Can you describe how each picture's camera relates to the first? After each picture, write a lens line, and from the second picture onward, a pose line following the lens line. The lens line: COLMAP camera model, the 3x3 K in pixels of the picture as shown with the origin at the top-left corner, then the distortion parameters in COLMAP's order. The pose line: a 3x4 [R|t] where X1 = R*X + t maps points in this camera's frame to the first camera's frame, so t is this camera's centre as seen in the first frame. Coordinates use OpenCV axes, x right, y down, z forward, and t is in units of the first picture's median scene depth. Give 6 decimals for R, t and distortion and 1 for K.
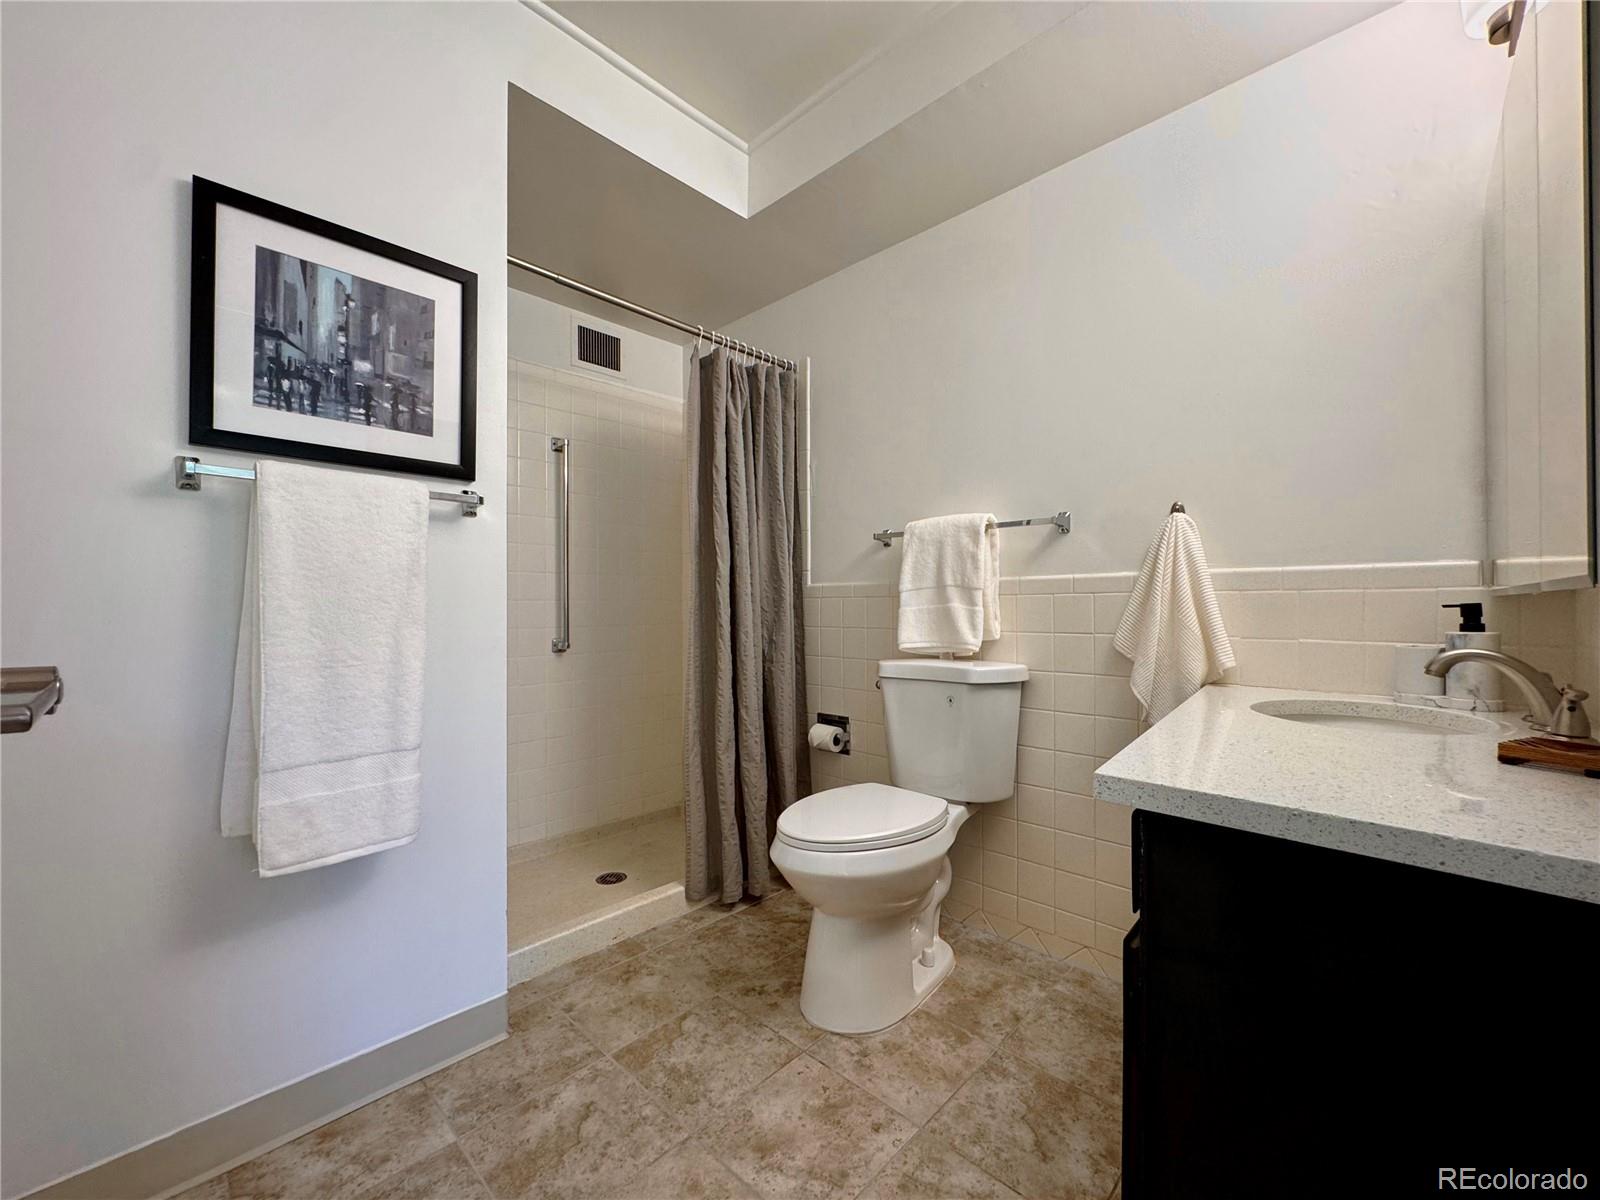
lens RADIAL K [[641.1, 0, 803.1], [0, 641.1, 594.2], [0, 0, 1]] dist [-0.003922, 0.000072]
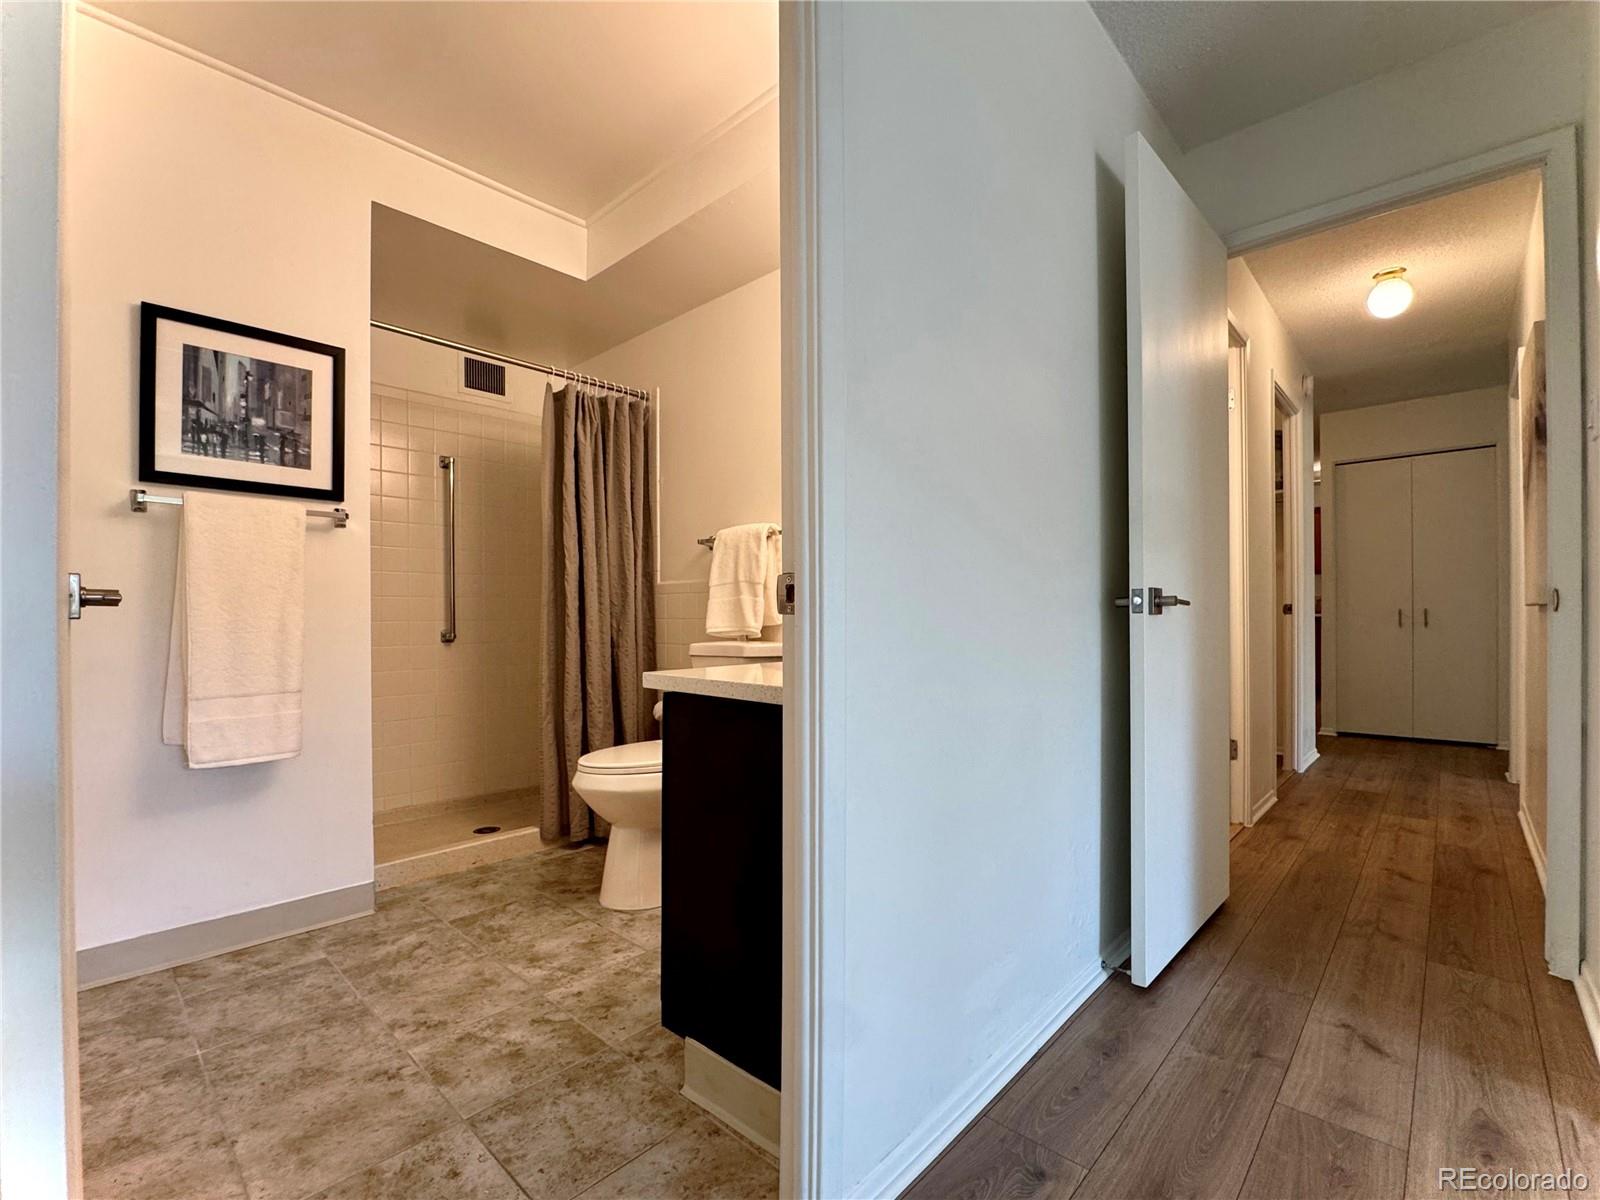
lens RADIAL K [[698.5, 0, 796.3], [0, 698.5, 612.4], [0, 0, 1]] dist [-0.020363, -0.000100]
pose [[0.999868, -0.000708, 0.016224, 0.421456], [0.000499, 0.999917, 0.012892, 0.039877], [-0.016232, -0.012882, 0.999785, -0.483769]]
